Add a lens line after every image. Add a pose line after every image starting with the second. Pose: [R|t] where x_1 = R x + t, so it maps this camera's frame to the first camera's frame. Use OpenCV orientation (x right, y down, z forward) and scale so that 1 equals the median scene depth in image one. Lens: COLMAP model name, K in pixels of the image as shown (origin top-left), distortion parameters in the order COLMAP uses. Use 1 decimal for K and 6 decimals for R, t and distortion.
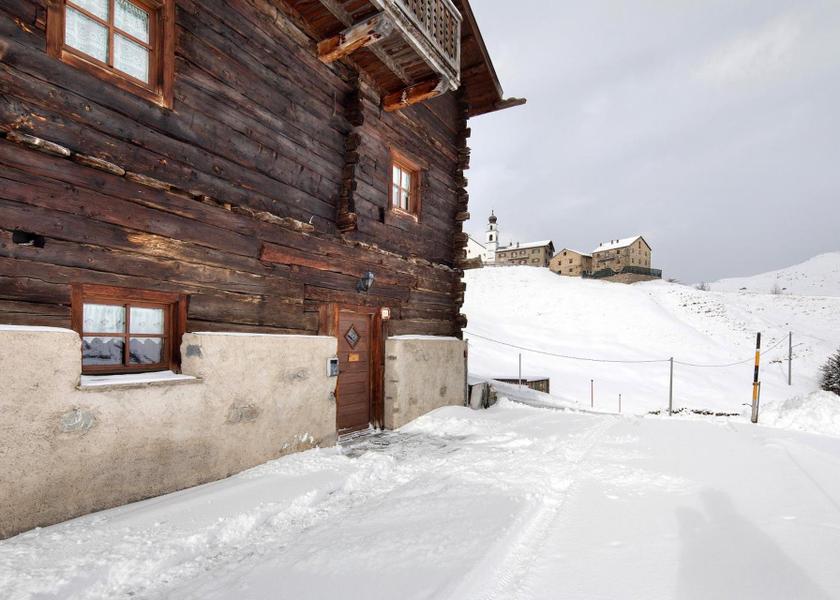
lens RADIAL K [[431.6, 0, 379.5], [0, 431.6, 363.9], [0, 0, 1]] dist [0.000972, 0.000176]
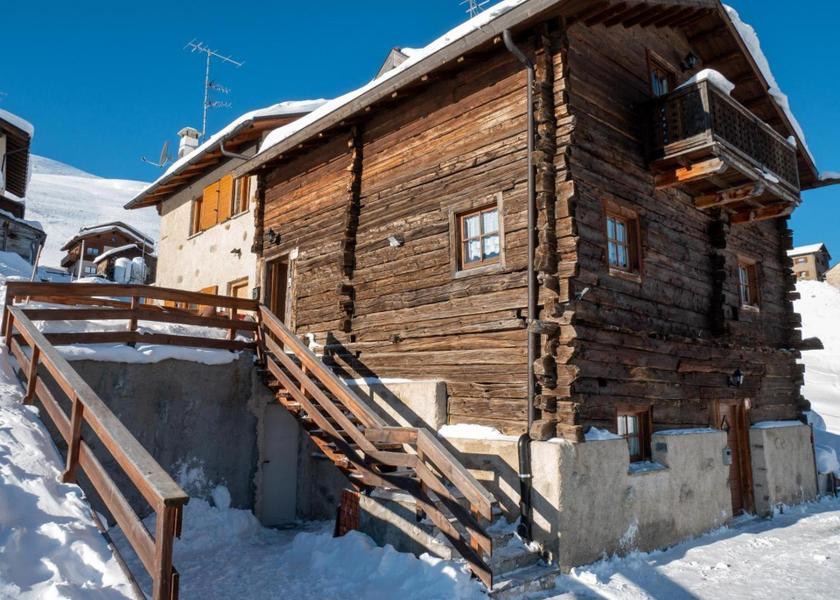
lens RADIAL K [[637.0, 0, 419.9], [0, 637.0, 312.1], [0, 0, 1]] dist [-0.046366, 0.009303]
pose [[0.977259, -0.042629, -0.207722, -0.470014], [0.000436, 0.979986, -0.199064, -0.031891], [0.212050, 0.194446, 0.957719, -0.743979]]
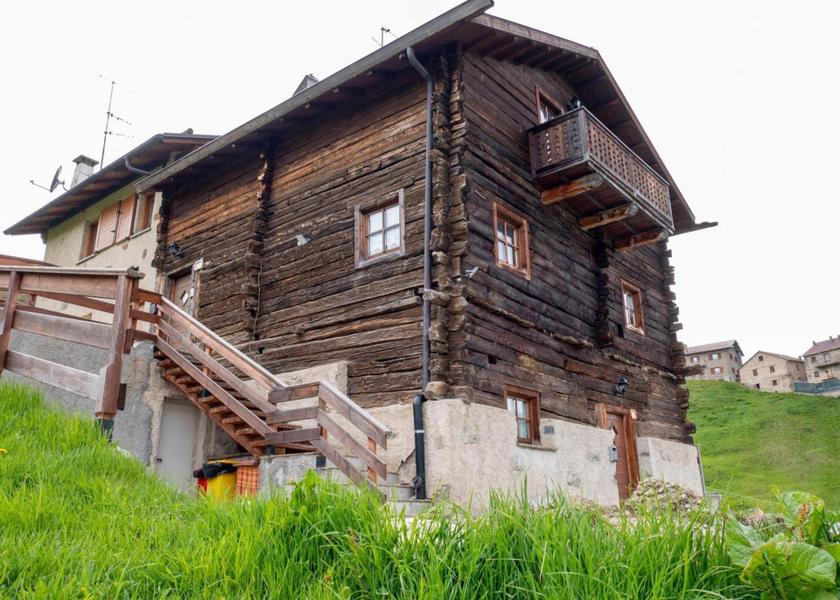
lens RADIAL K [[683.1, 0, 420.0], [0, 683.1, 300.0], [0, 0, 1]] dist [-0.002163, 0.003986]
pose [[0.997337, -0.039758, -0.061141, -0.445785], [0.016353, 0.938907, -0.343782, 0.218145], [0.071074, 0.341866, 0.937057, -0.859205]]
